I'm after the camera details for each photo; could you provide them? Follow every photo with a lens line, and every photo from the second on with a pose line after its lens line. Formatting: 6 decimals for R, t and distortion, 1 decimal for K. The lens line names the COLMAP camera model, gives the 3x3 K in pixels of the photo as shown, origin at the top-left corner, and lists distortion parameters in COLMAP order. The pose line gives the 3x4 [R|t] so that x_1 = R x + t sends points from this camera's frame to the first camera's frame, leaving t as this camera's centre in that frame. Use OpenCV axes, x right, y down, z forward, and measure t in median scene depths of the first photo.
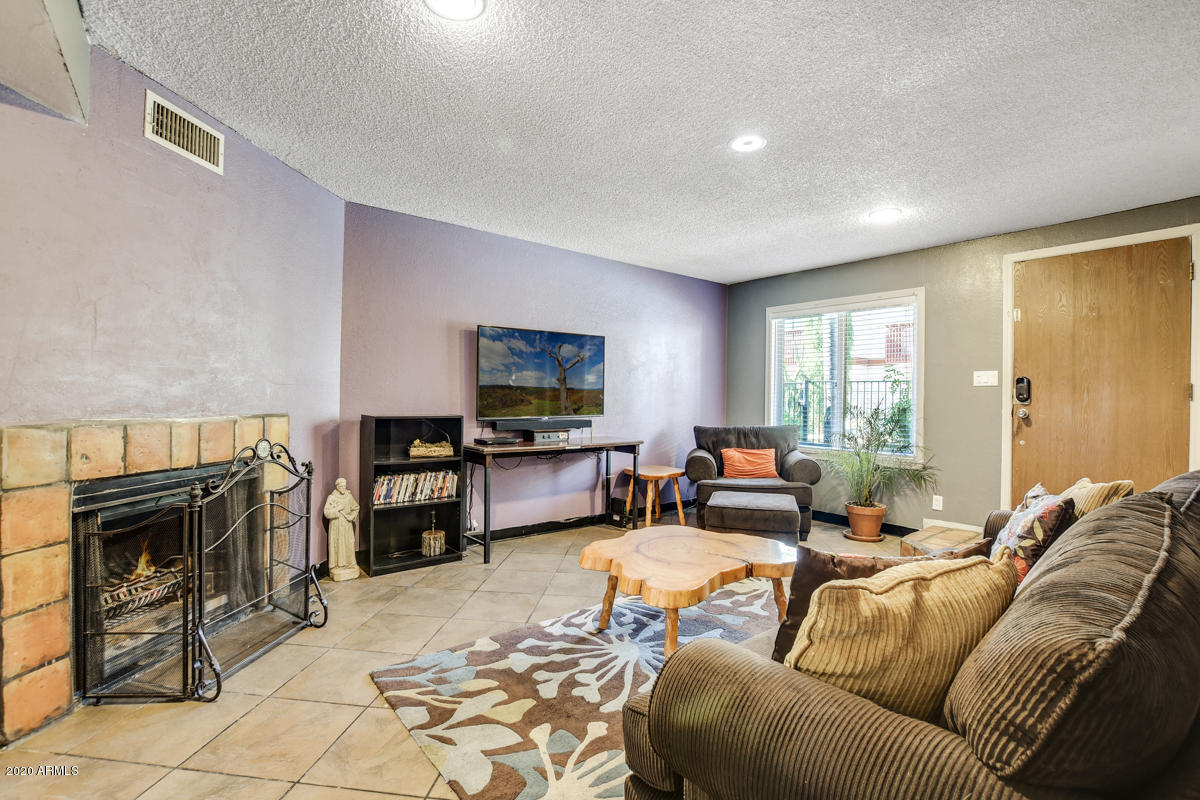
lens RADIAL K [[537.4, 0, 603.2], [0, 537.4, 395.9], [0, 0, 1]] dist [-0.027685, 0.000086]
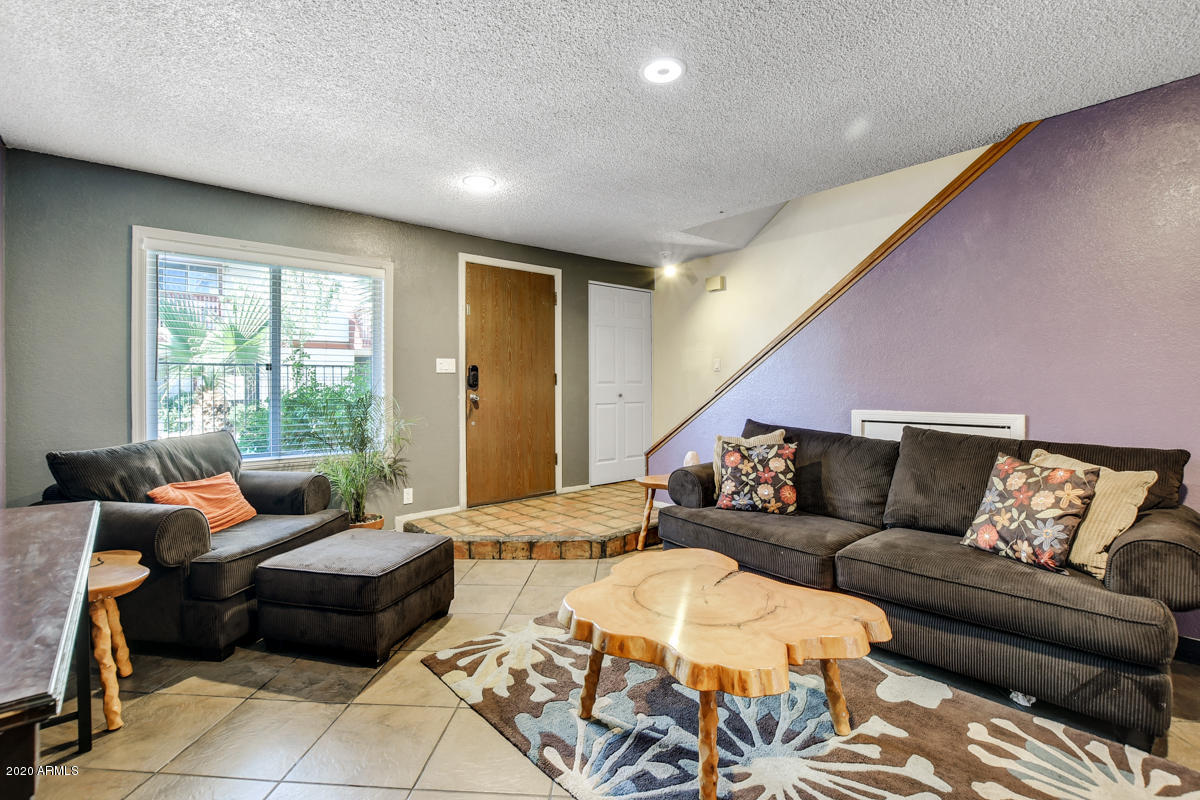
lens RADIAL K [[537.4, 0, 603.2], [0, 537.4, 395.9], [0, 0, 1]] dist [-0.027685, 0.000086]
pose [[-0.069046, -0.030514, 0.997147, -0.442016], [-0.001441, 0.999534, 0.030487, -0.007727], [-0.997612, 0.000668, -0.069058, 0.944654]]
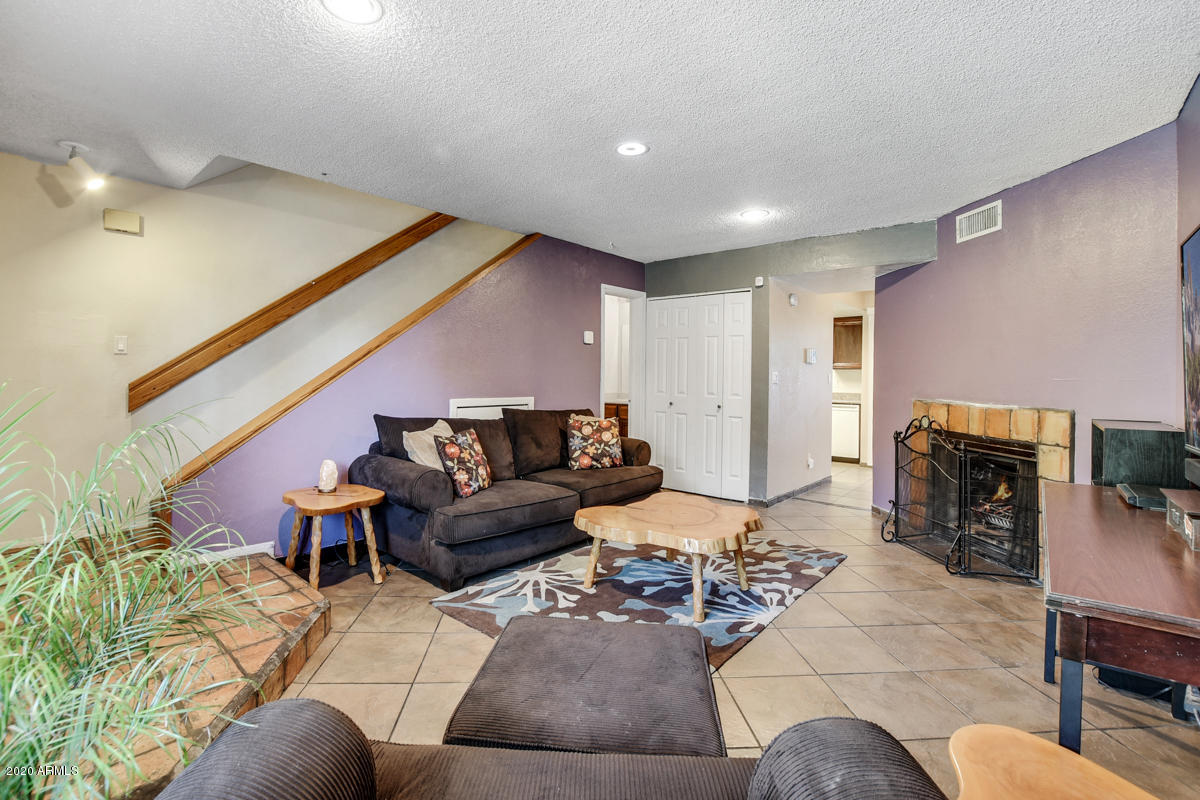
lens RADIAL K [[522.5, 0, 597.1], [0, 522.5, 380.7], [0, 0, 1]] dist [-0.026966, -0.000015]
pose [[-0.983190, -0.020957, -0.181379, 0.427319], [-0.021792, 0.999759, 0.002611, -0.004935], [0.181280, 0.006520, -0.983410, 1.668125]]
